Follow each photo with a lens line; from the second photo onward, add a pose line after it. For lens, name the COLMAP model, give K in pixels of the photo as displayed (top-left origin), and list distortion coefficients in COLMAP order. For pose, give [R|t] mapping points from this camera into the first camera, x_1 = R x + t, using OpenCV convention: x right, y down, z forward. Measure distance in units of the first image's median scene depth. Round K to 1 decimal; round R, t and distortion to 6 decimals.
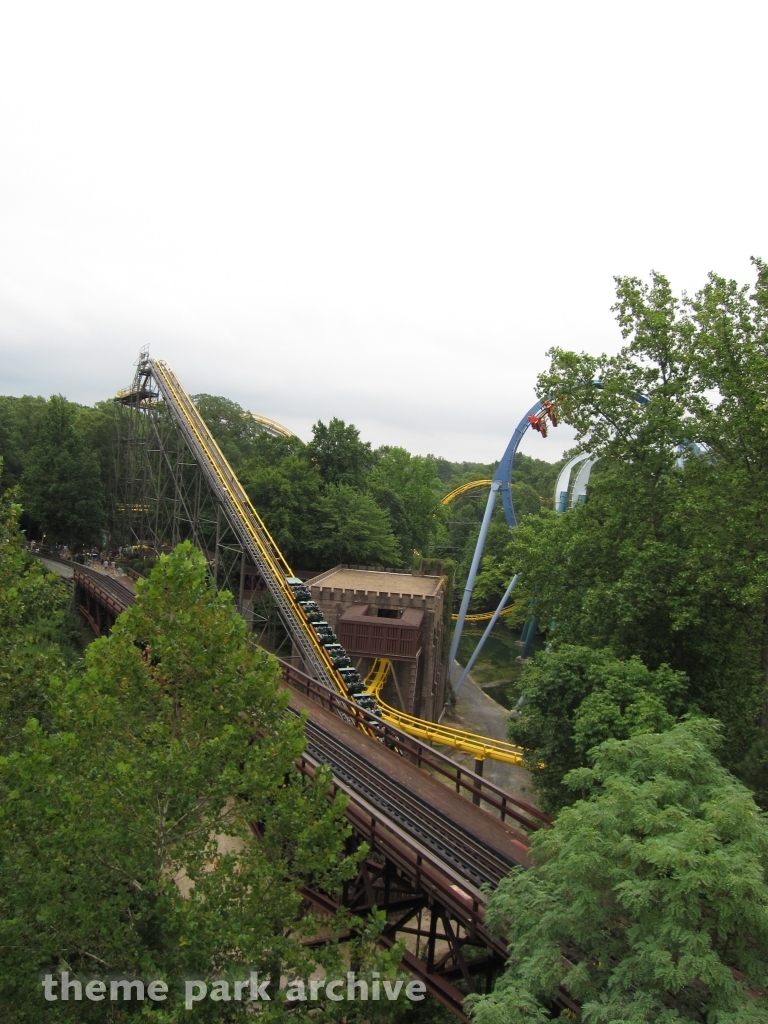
lens RADIAL K [[841.5, 0, 382.6], [0, 841.5, 509.8], [0, 0, 1]] dist [-0.070054, 0.033921]
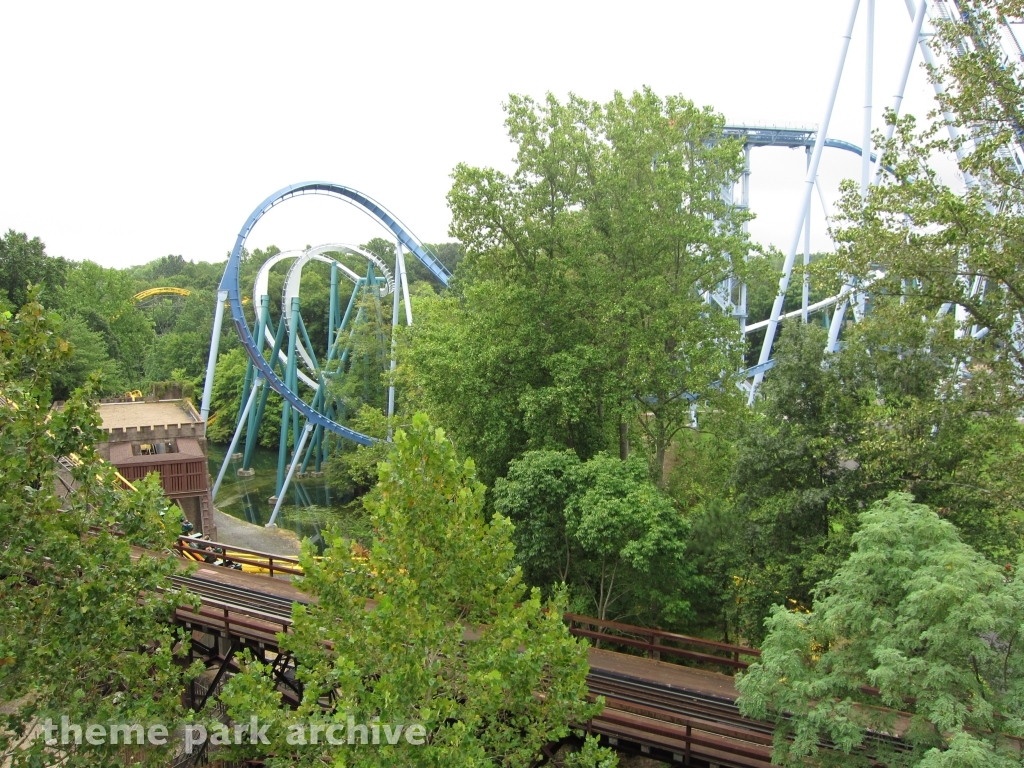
lens RADIAL K [[841.5, 0, 508.9], [0, 841.5, 386.6], [0, 0, 1]] dist [-0.070054, 0.033921]
pose [[0.837167, -0.130984, 0.531031, -0.110595], [0.078678, 0.989643, 0.120071, -0.015597], [-0.541258, -0.058739, 0.838802, 0.039110]]
